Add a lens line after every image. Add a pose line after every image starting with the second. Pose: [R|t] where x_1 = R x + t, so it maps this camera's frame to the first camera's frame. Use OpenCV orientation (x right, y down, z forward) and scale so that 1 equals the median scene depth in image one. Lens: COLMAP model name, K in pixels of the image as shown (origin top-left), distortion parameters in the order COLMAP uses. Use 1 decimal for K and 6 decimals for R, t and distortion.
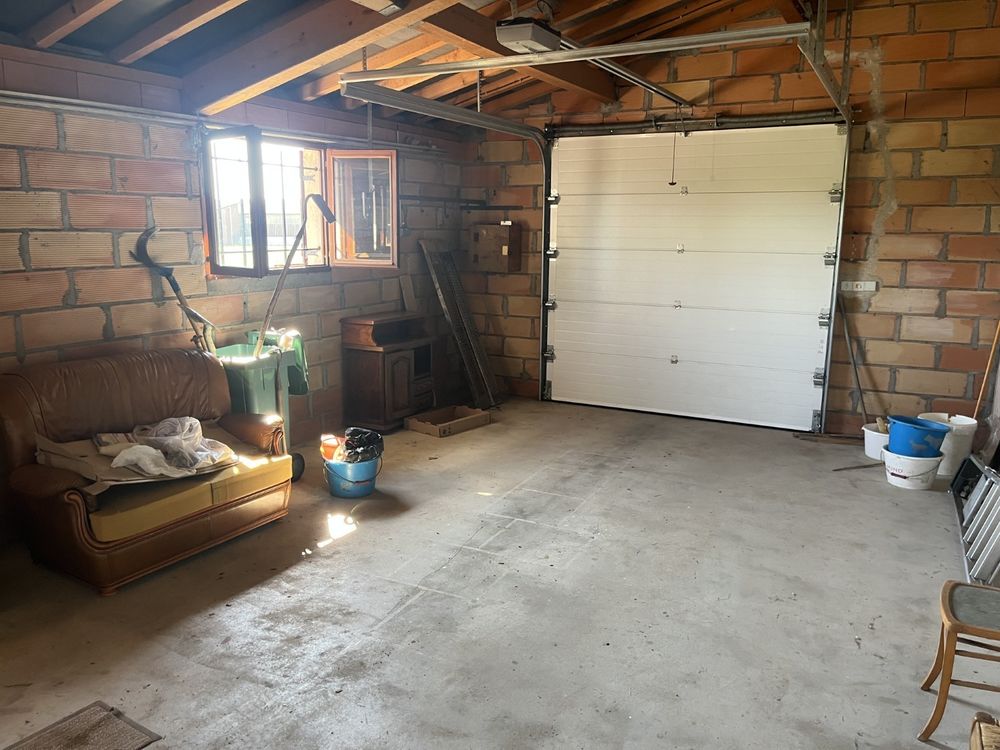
lens RADIAL K [[766.6, 0, 500.0], [0, 766.6, 375.0], [0, 0, 1]] dist [0.008315, 0.000891]
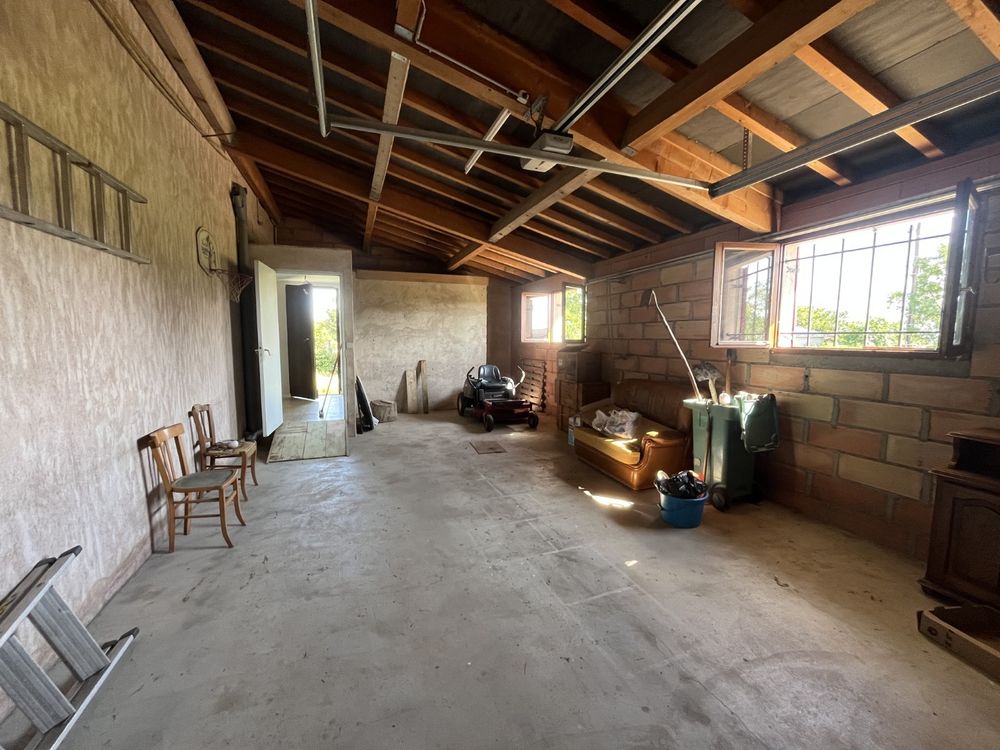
lens RADIAL K [[399.6, 0, 500.0], [0, 399.6, 375.0], [0, 0, 1]] dist [-0.000985, -0.000182]
pose [[-0.665032, 0.063161, -0.744139, 0.540810], [-0.149289, 0.965063, 0.215330, -0.197227], [0.731741, 0.254293, -0.632368, 1.311511]]
